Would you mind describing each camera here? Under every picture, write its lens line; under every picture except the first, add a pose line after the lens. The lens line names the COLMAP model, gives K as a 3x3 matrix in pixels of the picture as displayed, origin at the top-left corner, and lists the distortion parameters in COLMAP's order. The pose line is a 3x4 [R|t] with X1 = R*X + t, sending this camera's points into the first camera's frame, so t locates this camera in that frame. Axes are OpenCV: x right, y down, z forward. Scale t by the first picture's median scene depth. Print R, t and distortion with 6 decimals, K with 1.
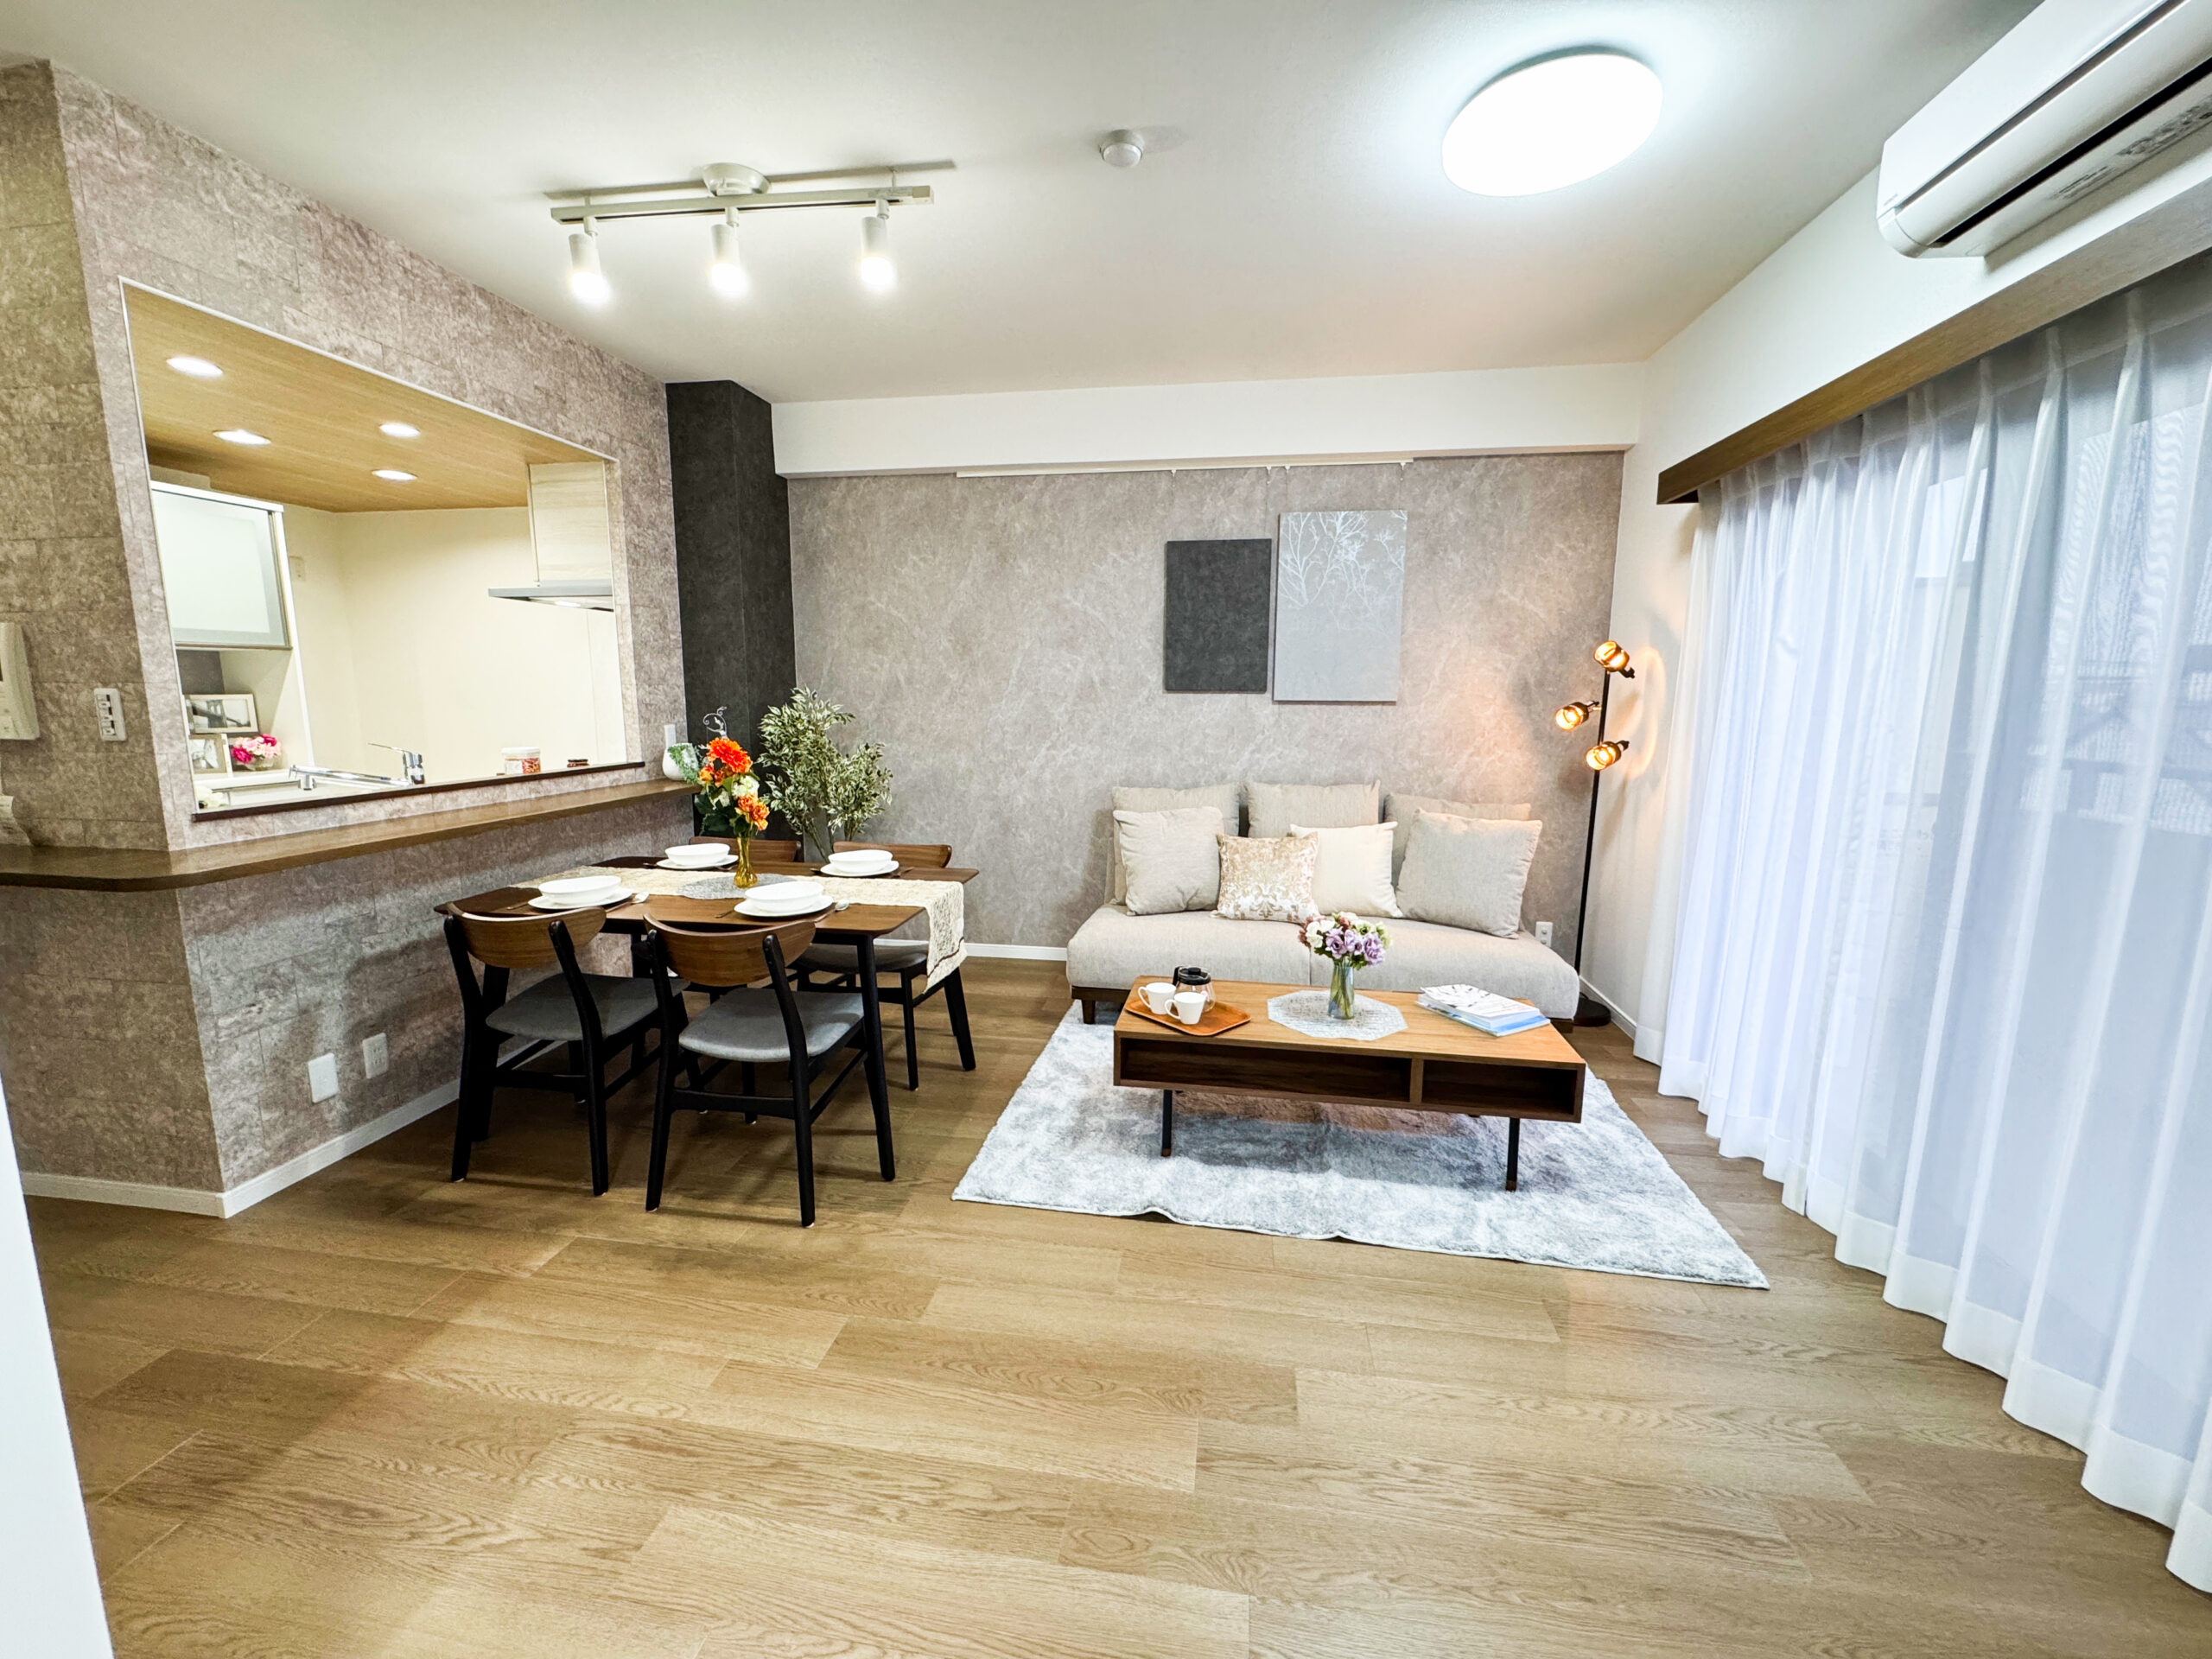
lens RADIAL K [[886.6, 0, 1102.8], [0, 886.6, 827.1], [0, 0, 1]] dist [-0.003426, -0.000293]
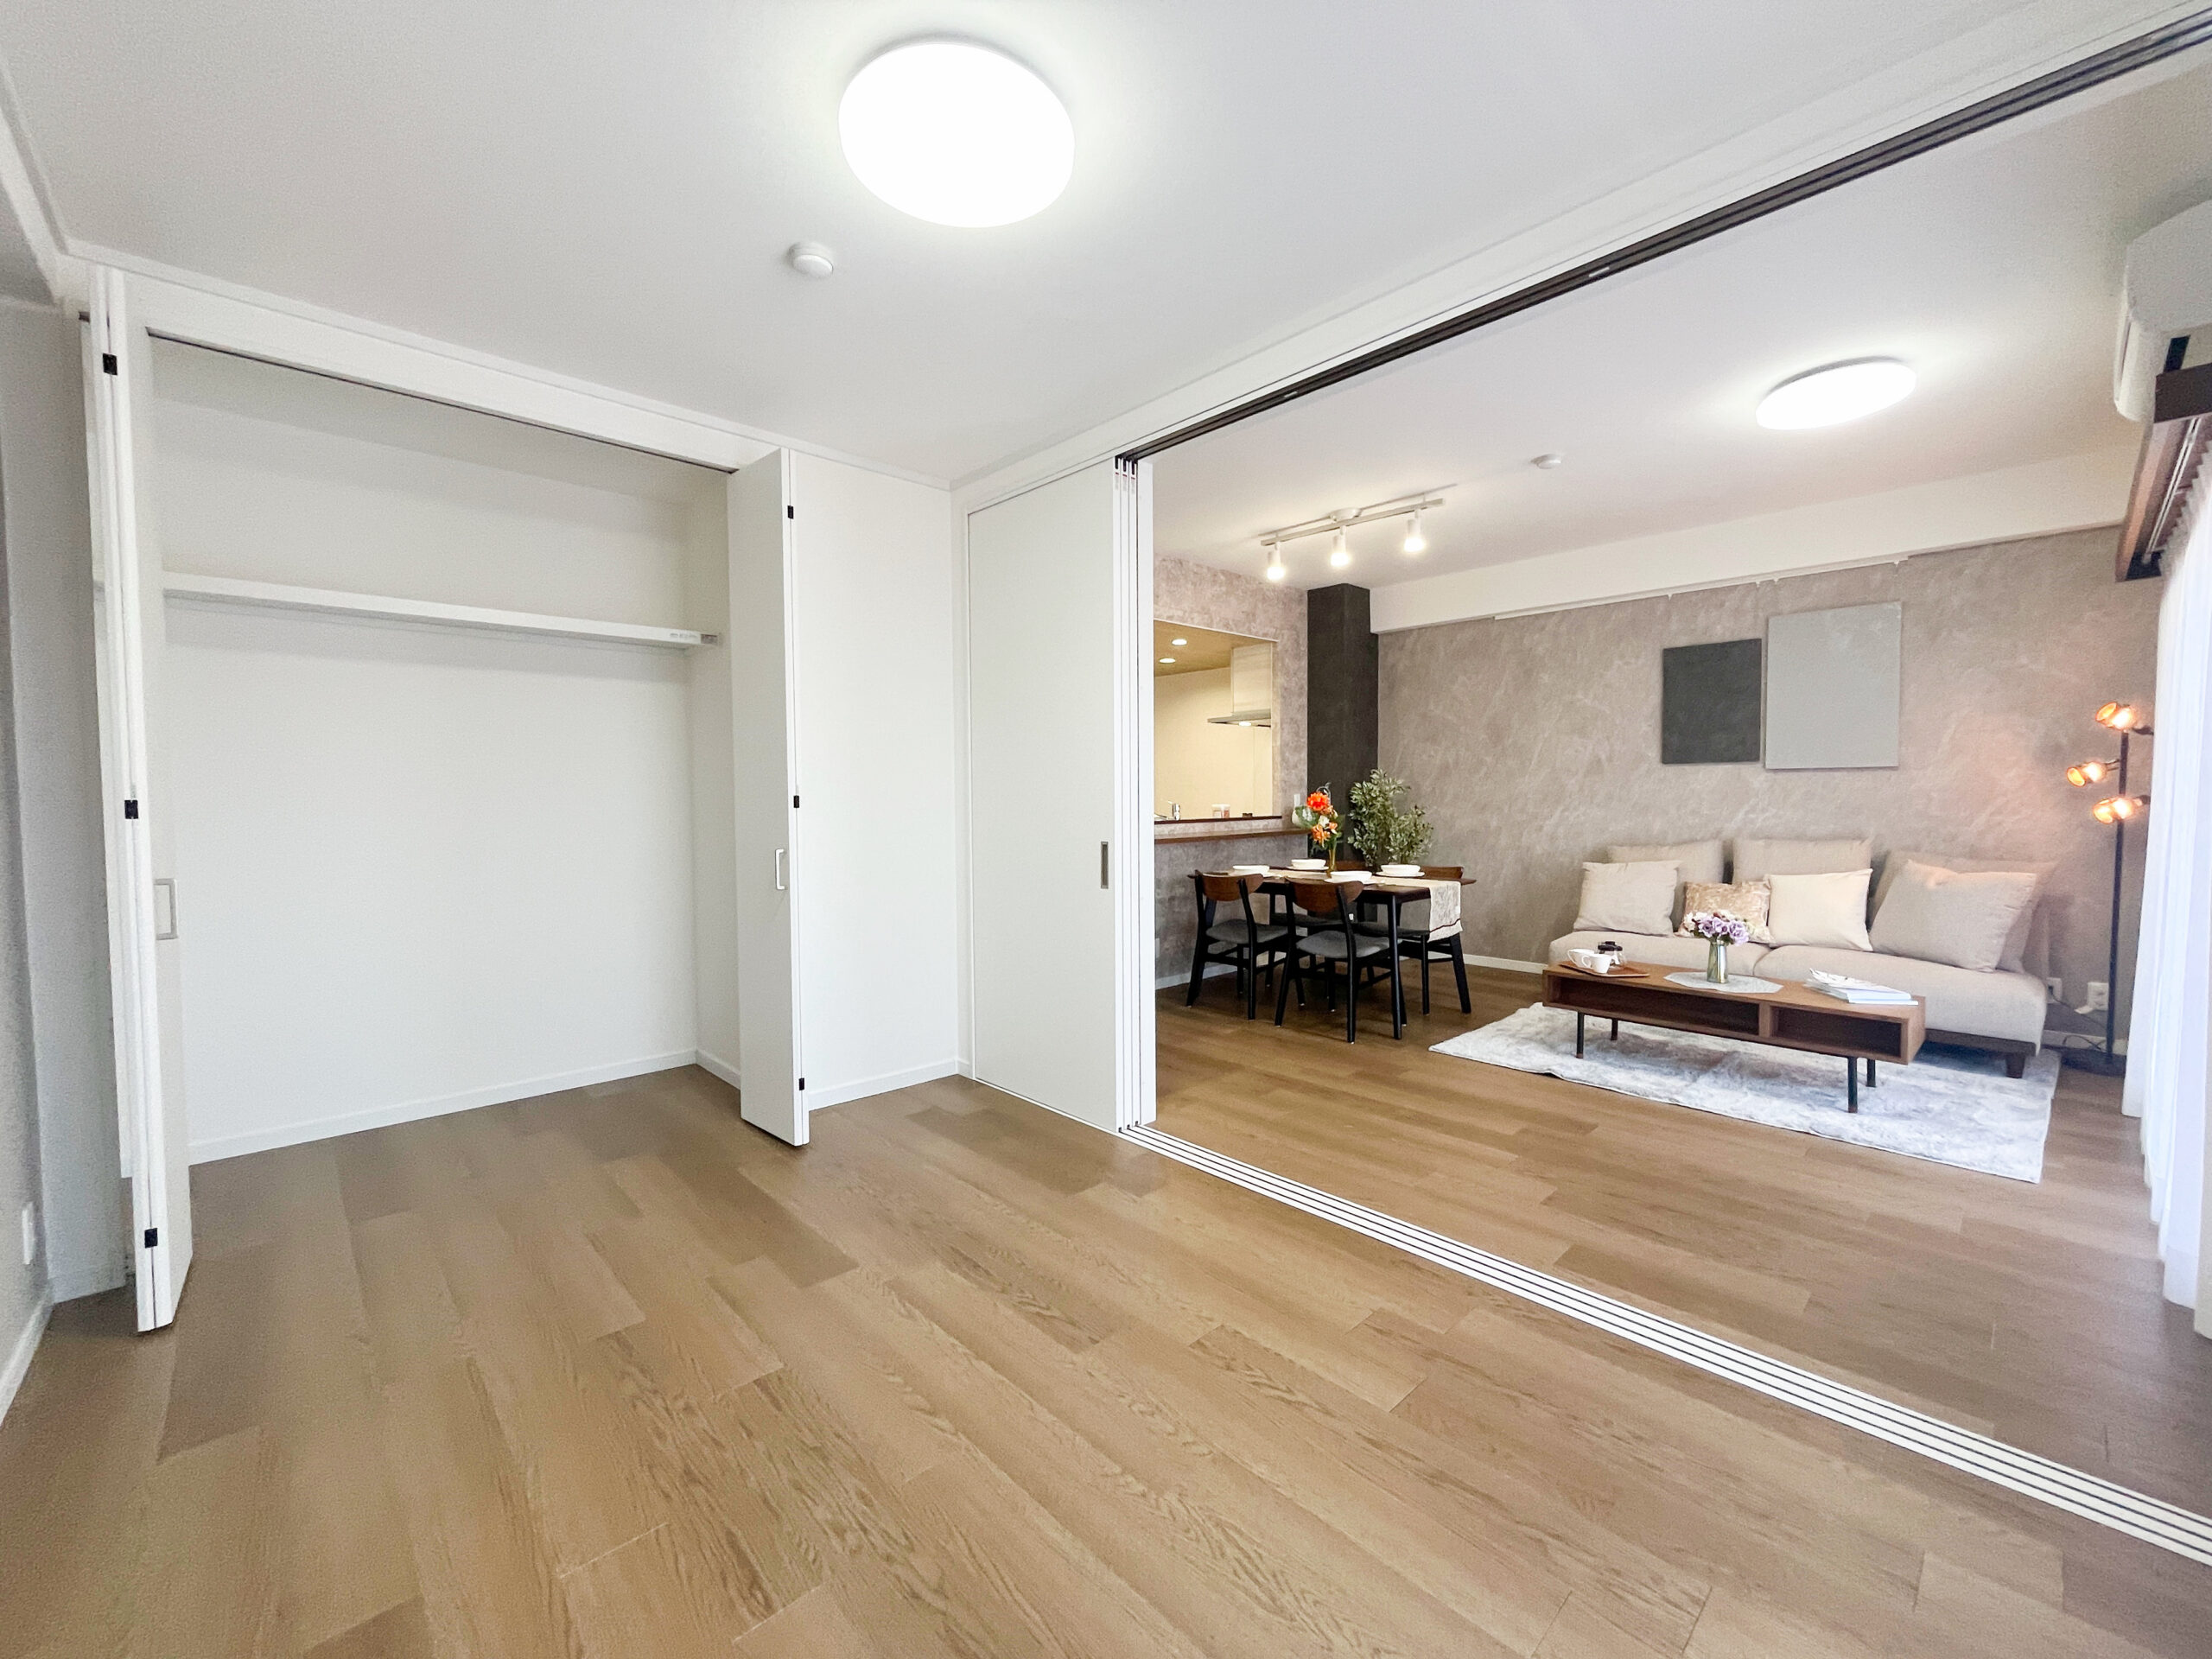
lens RADIAL K [[895.4, 0, 1105.6], [0, 895.4, 826.2], [0, 0, 1]] dist [-0.003437, 0.000572]
pose [[0.790159, 0.011181, -0.612799, 0.247901], [-0.079465, 0.993263, -0.084341, 0.113686], [0.607728, 0.115339, 0.785725, -0.513853]]
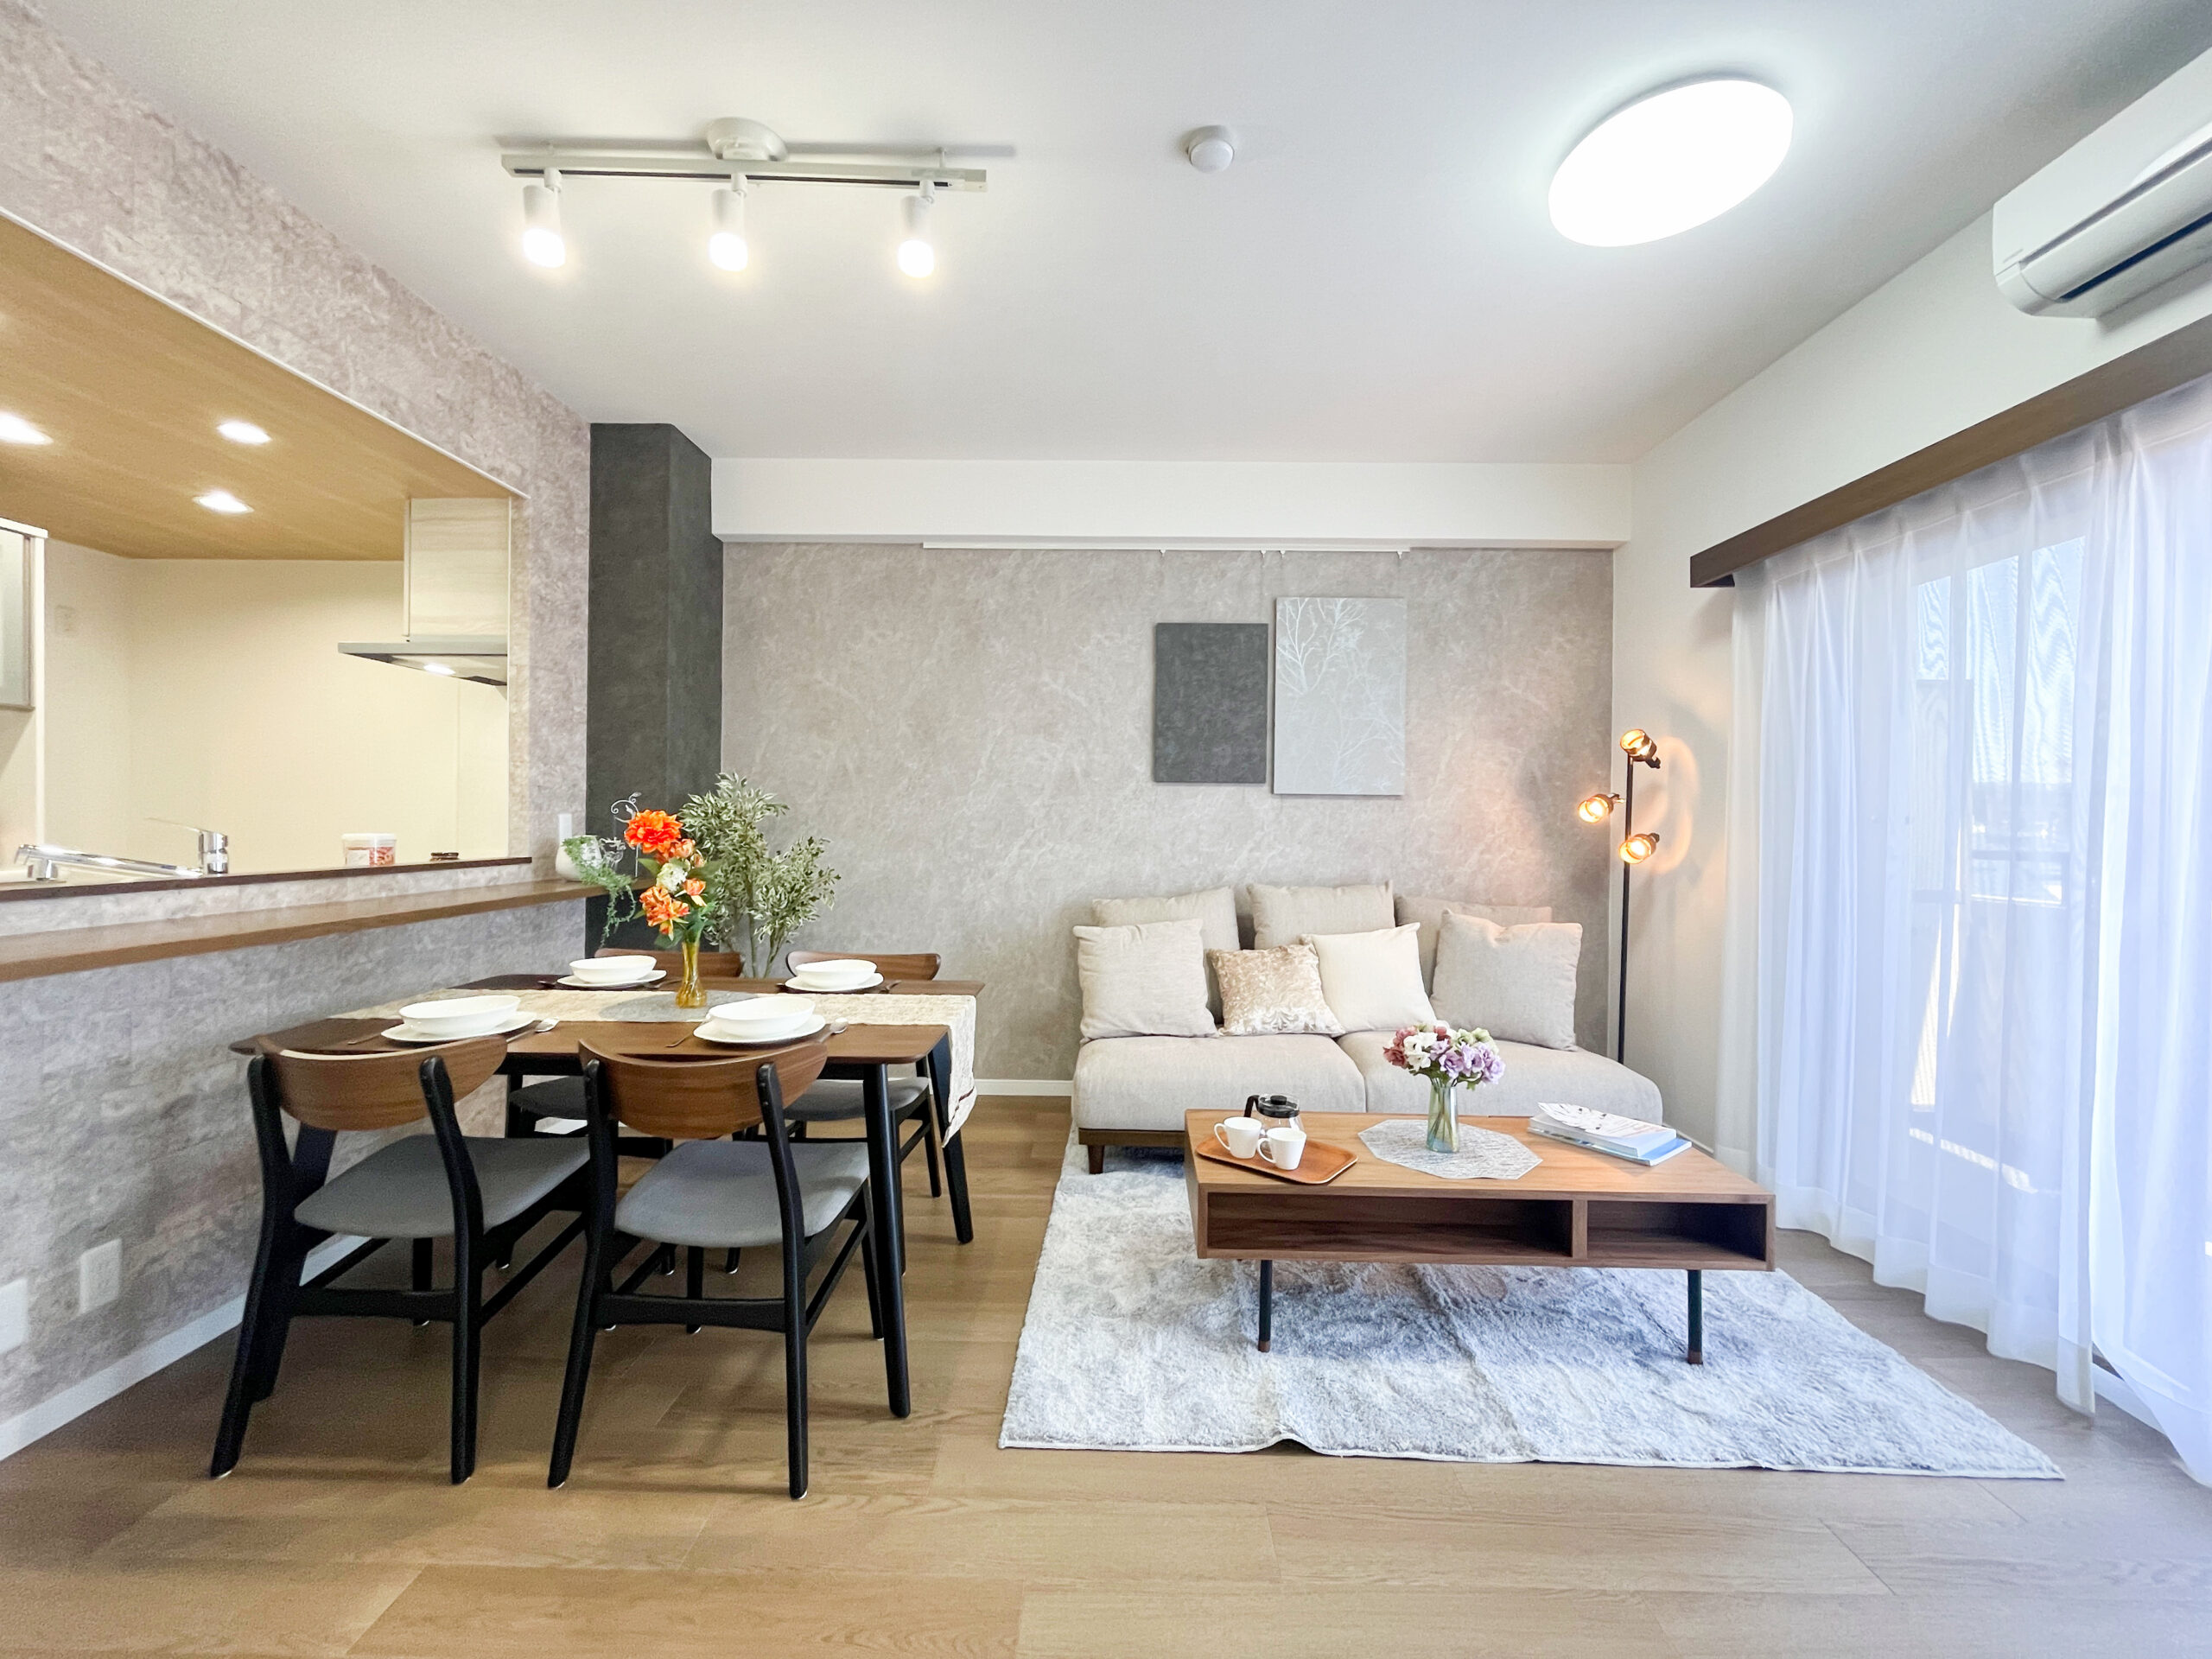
lens RADIAL K [[895.4, 0, 1105.6], [0, 895.4, 826.2], [0, 0, 1]] dist [-0.003437, 0.000572]
pose [[0.990000, 0.006049, 0.140936, -0.119301], [0.014134, 0.989799, -0.141765, 0.020648], [-0.140356, 0.142340, 0.979816, 0.132069]]
